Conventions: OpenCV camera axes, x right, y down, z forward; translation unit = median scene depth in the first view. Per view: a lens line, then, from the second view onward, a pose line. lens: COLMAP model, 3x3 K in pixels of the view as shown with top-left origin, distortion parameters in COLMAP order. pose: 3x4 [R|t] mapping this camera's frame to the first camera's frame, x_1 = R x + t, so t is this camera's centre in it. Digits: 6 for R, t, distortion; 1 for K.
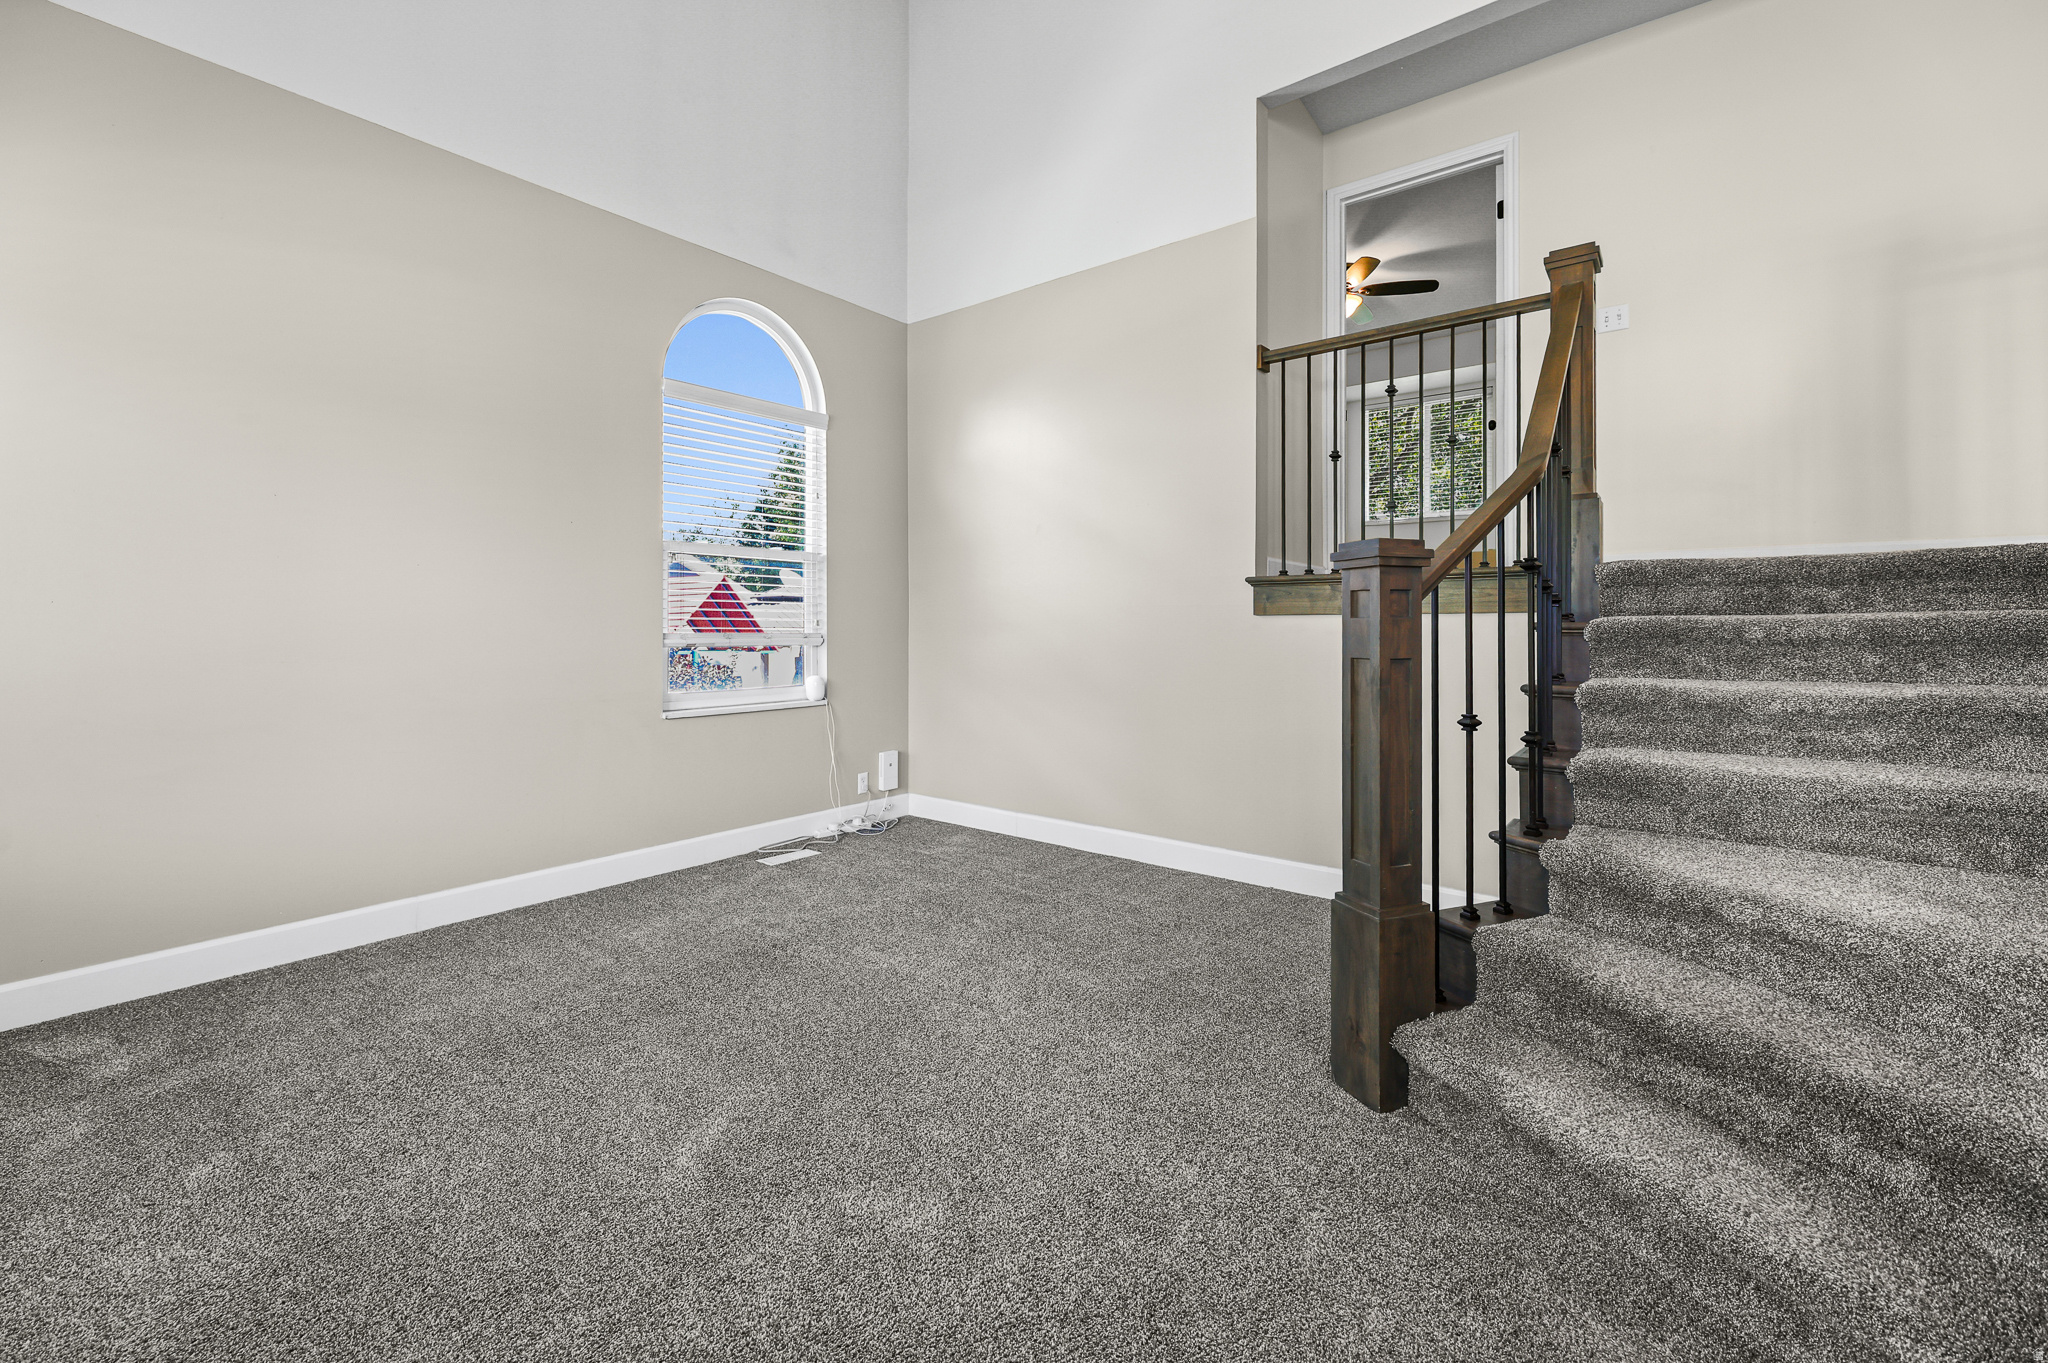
lens RADIAL K [[858.2, 0, 1023.7], [0, 858.2, 622.9], [0, 0, 1]] dist [0.000784, -0.000236]
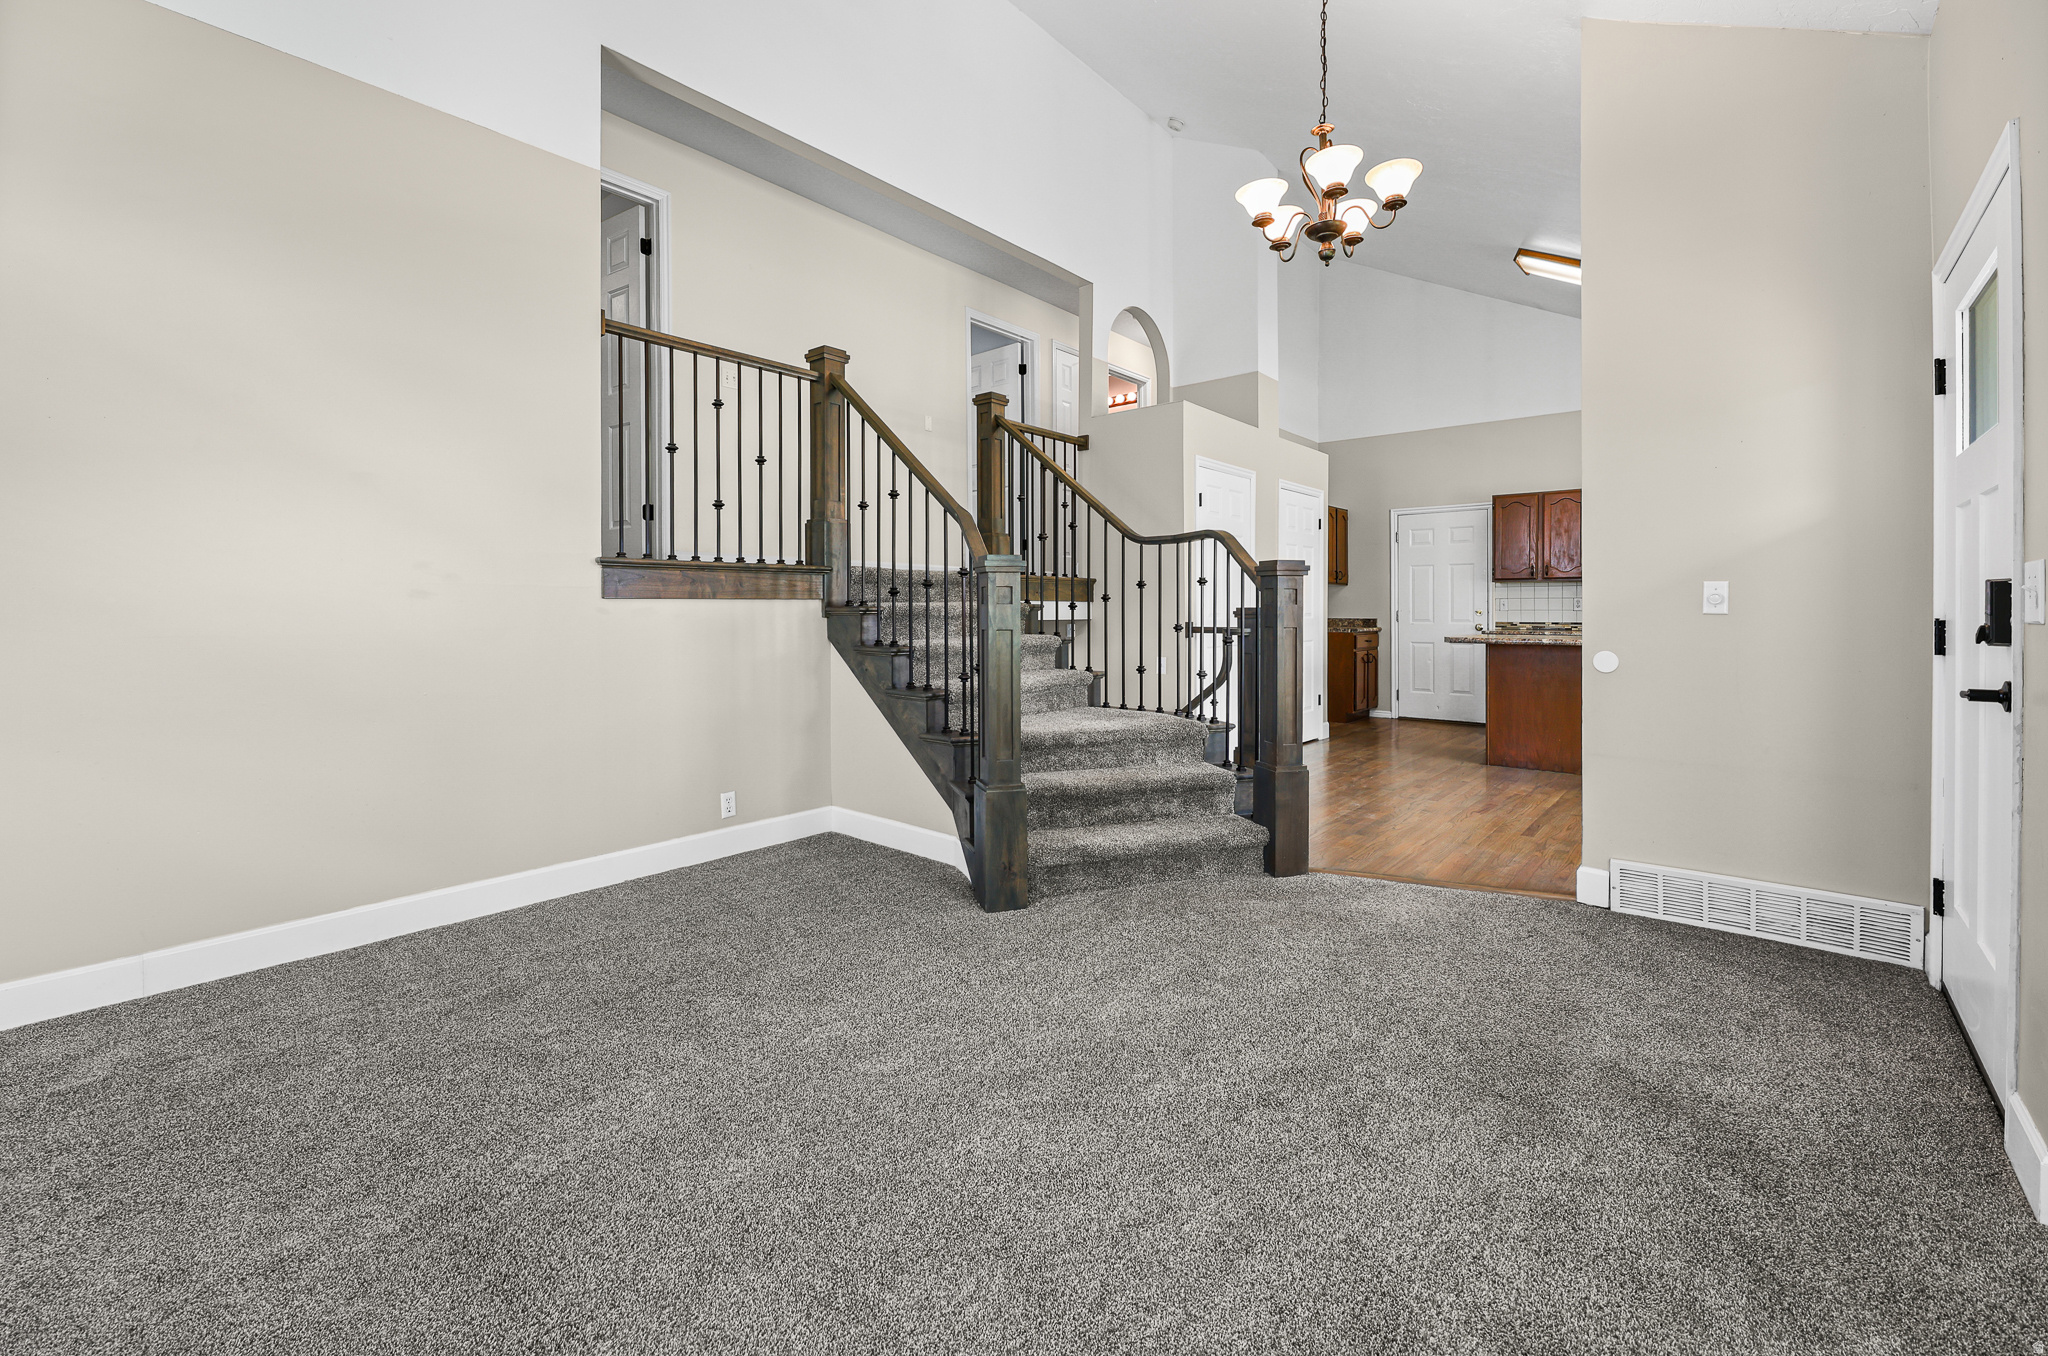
lens RADIAL K [[855.2, 0, 1024.9], [0, 855.2, 603.0], [0, 0, 1]] dist [-0.000733, -0.000041]
pose [[0.041864, -0.001250, 0.999123, -0.720106], [-0.002197, 0.999997, 0.001344, -0.006610], [-0.999121, -0.002252, 0.041862, 0.559410]]
